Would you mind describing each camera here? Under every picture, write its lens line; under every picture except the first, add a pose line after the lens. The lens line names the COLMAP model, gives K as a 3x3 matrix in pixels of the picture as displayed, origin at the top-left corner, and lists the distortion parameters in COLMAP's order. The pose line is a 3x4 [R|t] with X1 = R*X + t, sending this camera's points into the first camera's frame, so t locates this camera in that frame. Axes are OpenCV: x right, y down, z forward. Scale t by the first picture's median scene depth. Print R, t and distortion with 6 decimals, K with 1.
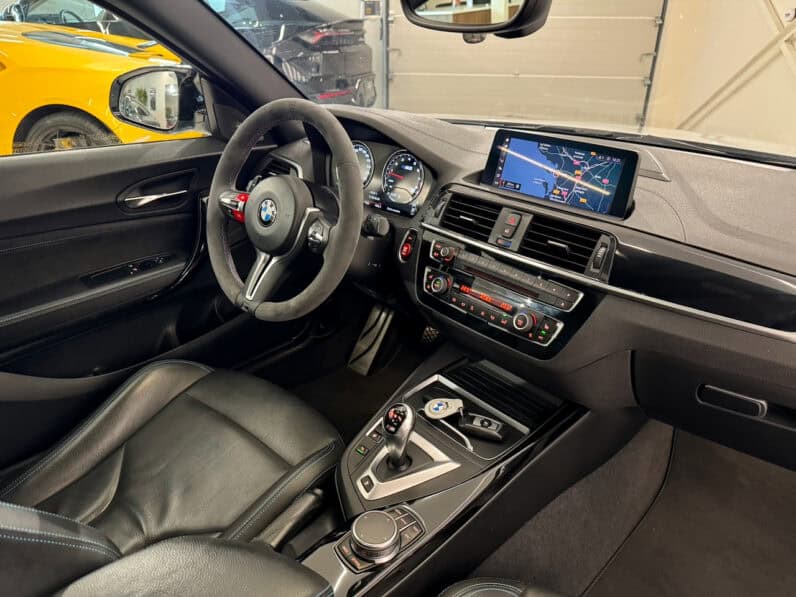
lens RADIAL K [[569.8, 0, 388.3], [0, 569.8, 296.6], [0, 0, 1]] dist [0.062084, -0.084198]
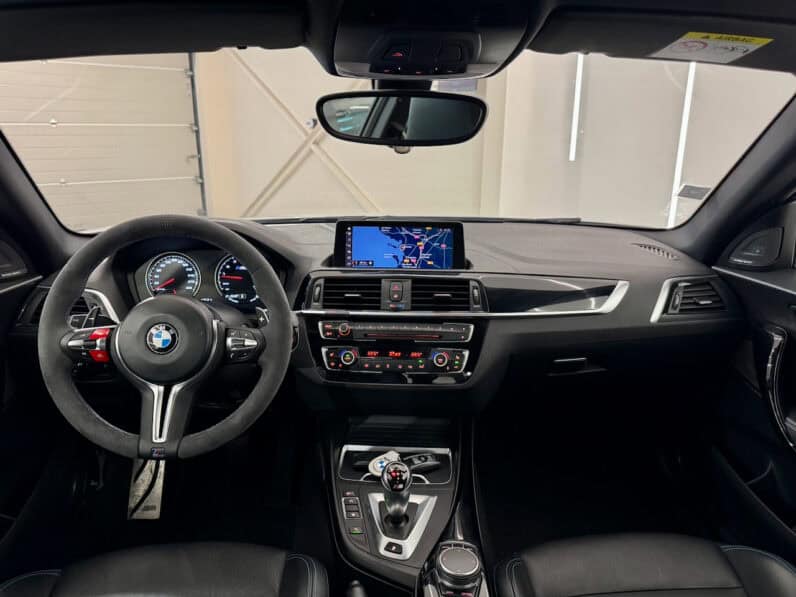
lens RADIAL K [[569.8, 0, 404.0], [0, 569.8, 292.3], [0, 0, 1]] dist [0.062084, -0.084198]
pose [[0.684381, -0.198943, 0.701459, -0.607197], [0.311926, 0.949460, -0.035052, -0.071009], [-0.659034, 0.242793, 0.711847, 0.108626]]
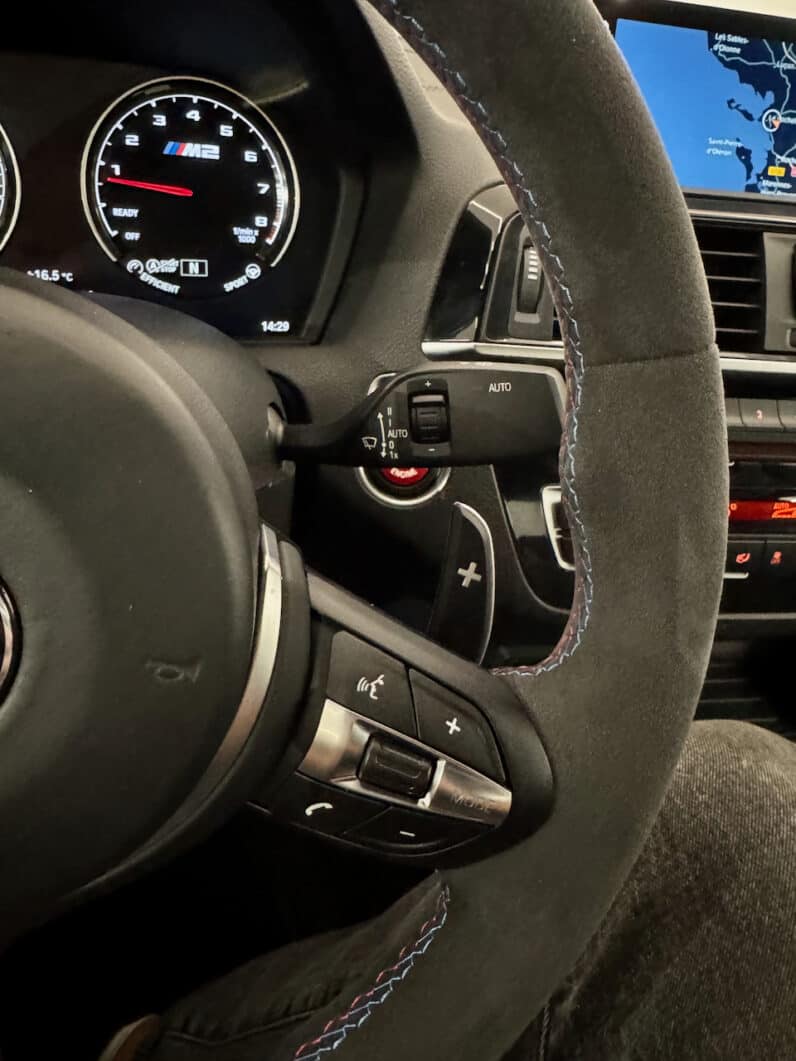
lens RADIAL K [[759.5, 0, 390.7], [0, 759.5, 441.2], [0, 0, 1]] dist [0.062084, -0.084198]
pose [[0.537007, -0.355537, 0.764994, -0.276507], [0.259933, 0.932461, 0.250902, -0.204557], [-0.802532, 0.064112, 0.593154, 0.896217]]
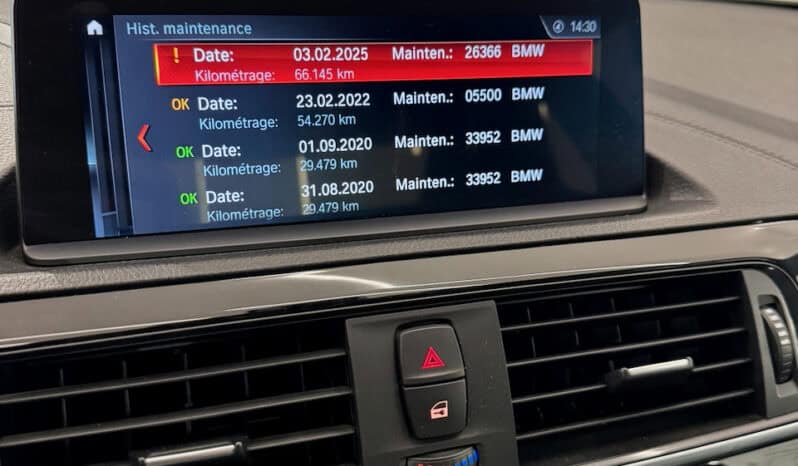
lens RADIAL K [[781.4, 0, 402.3], [0, 781.4, 241.4], [0, 0, 1]] dist [-0.004065, 0.000000]
pose [[0.384412, -0.378999, 0.841776, -0.026937], [0.348927, 0.903849, 0.247603, -0.242249], [-0.854680, 0.198536, 0.479693, 0.812480]]
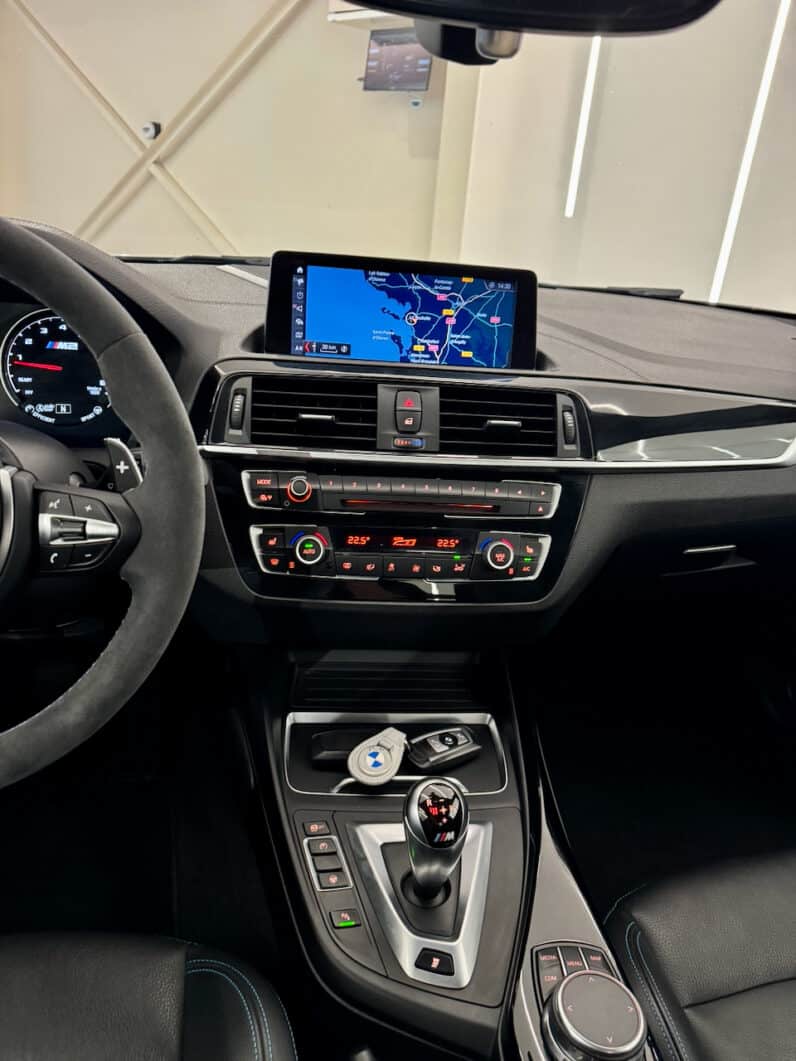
lens RADIAL K [[759.5, 0, 398.8], [0, 759.5, 538.3], [0, 0, 1]] dist [0.062084, -0.084198]
pose [[0.574544, -0.306026, 0.759110, -0.404423], [0.280832, 0.944874, 0.168363, -0.129390], [-0.768786, 0.116451, 0.628814, 0.506817]]
